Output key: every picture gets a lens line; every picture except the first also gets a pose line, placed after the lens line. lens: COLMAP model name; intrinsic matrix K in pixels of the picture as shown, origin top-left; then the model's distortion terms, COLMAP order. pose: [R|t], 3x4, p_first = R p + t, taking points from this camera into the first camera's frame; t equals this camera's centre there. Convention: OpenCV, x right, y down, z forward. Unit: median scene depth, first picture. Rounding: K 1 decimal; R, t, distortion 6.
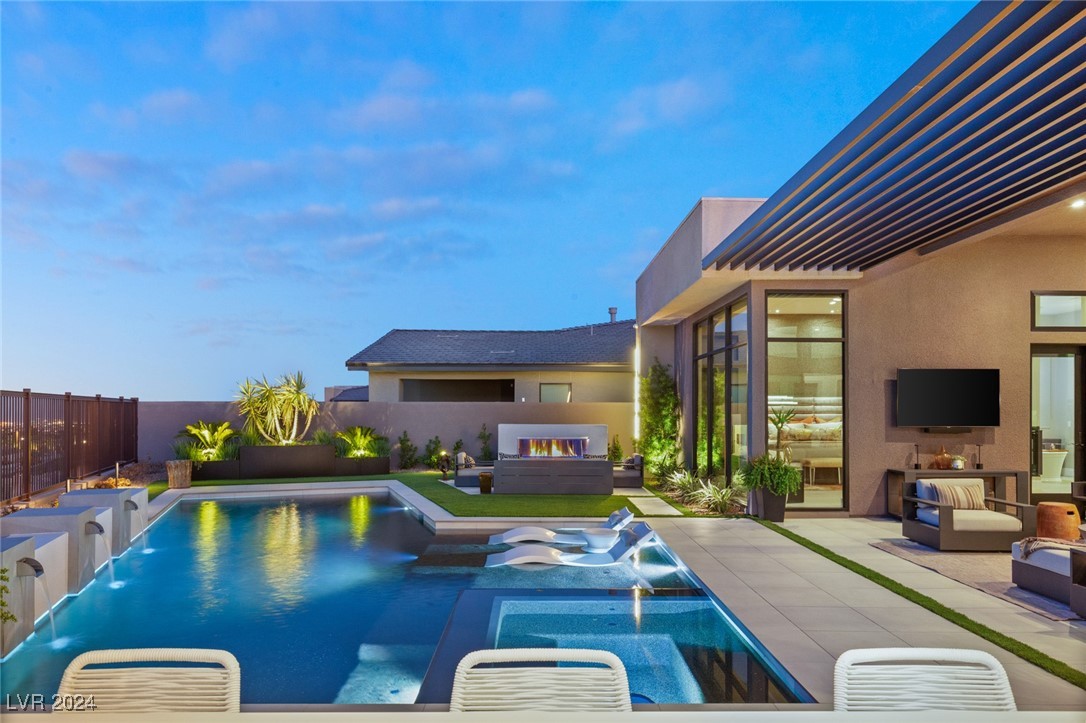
lens RADIAL K [[723.9, 0, 548.2], [0, 723.9, 401.5], [0, 0, 1]] dist [0.037038, 0.000614]
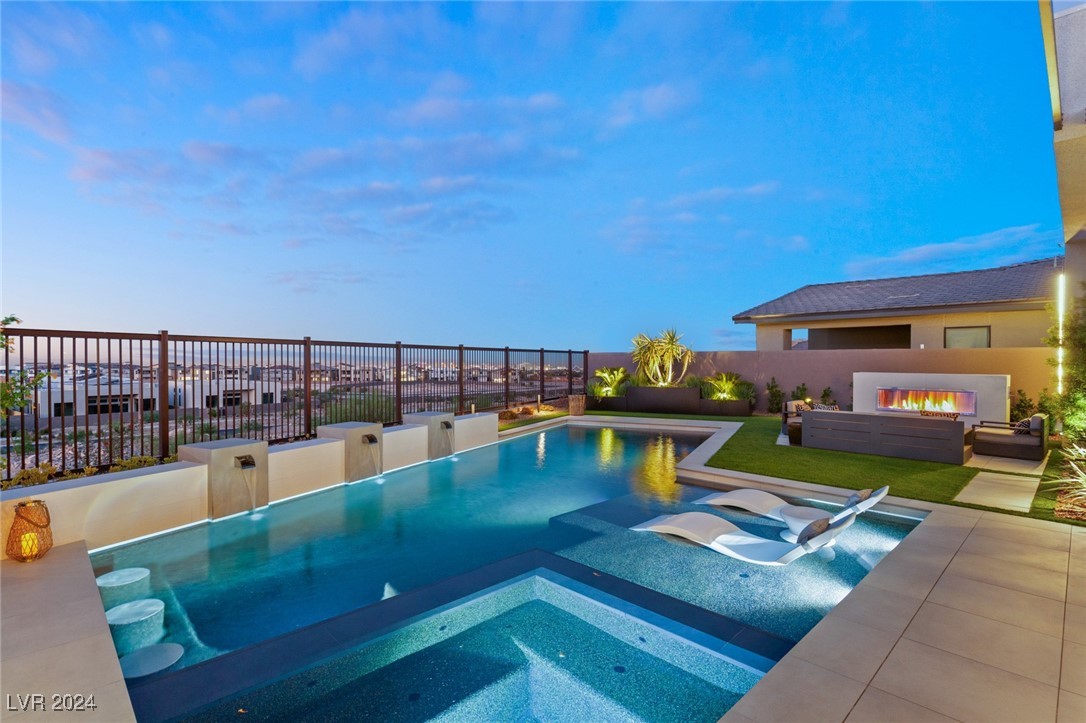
lens RADIAL K [[536.7, 0, 543.0], [0, 536.7, 361.5], [0, 0, 1]] dist [0.003042, 0.000730]
pose [[0.686707, 0.000406, -0.726934, 0.165148], [0.009830, 0.999903, 0.009844, 0.006416], [0.726868, -0.013906, 0.686637, 0.235800]]
